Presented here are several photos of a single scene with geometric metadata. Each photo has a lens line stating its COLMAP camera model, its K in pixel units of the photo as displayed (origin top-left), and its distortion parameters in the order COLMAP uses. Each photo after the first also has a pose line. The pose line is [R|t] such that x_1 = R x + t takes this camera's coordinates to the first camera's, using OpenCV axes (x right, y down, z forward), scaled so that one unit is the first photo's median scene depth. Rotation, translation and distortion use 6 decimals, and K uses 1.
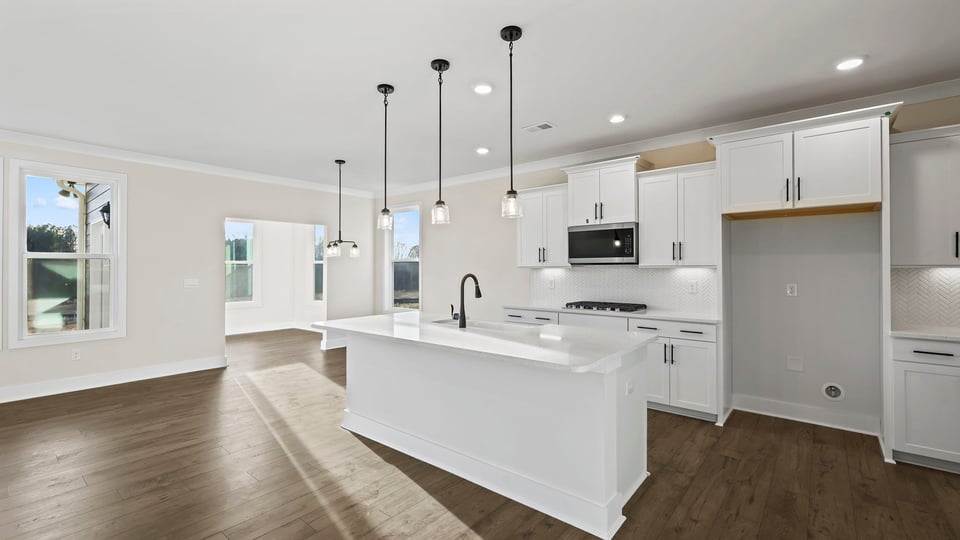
lens RADIAL K [[410.2, 0, 482.7], [0, 410.2, 267.2], [0, 0, 1]] dist [0.002755, -0.000332]
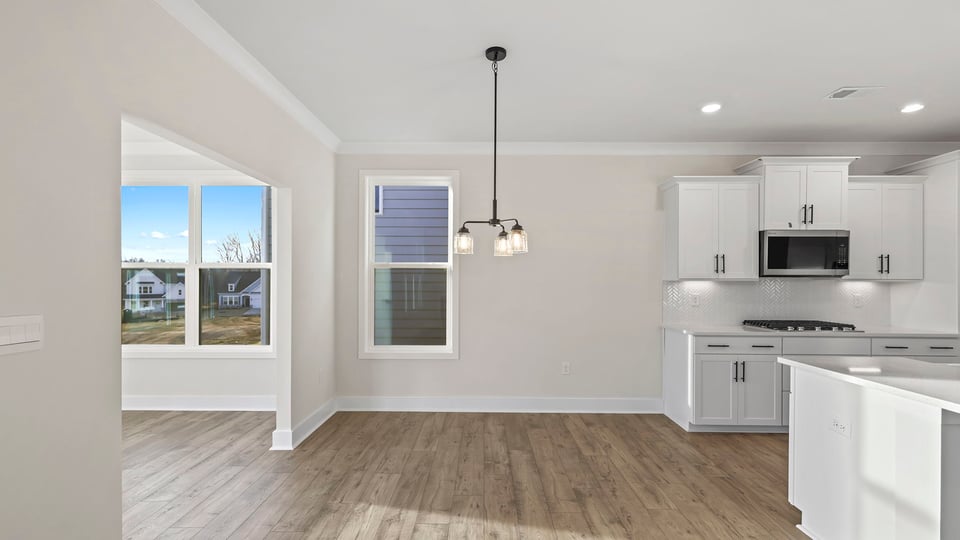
lens RADIAL K [[433.2, 0, 479.0], [0, 433.2, 278.0], [0, 0, 1]] dist [-0.003827, 0.000168]
pose [[0.782713, 0.011389, 0.622279, -0.781301], [-0.008082, 0.999934, -0.008135, 0.008298], [-0.622331, 0.001338, 0.782753, 0.698590]]
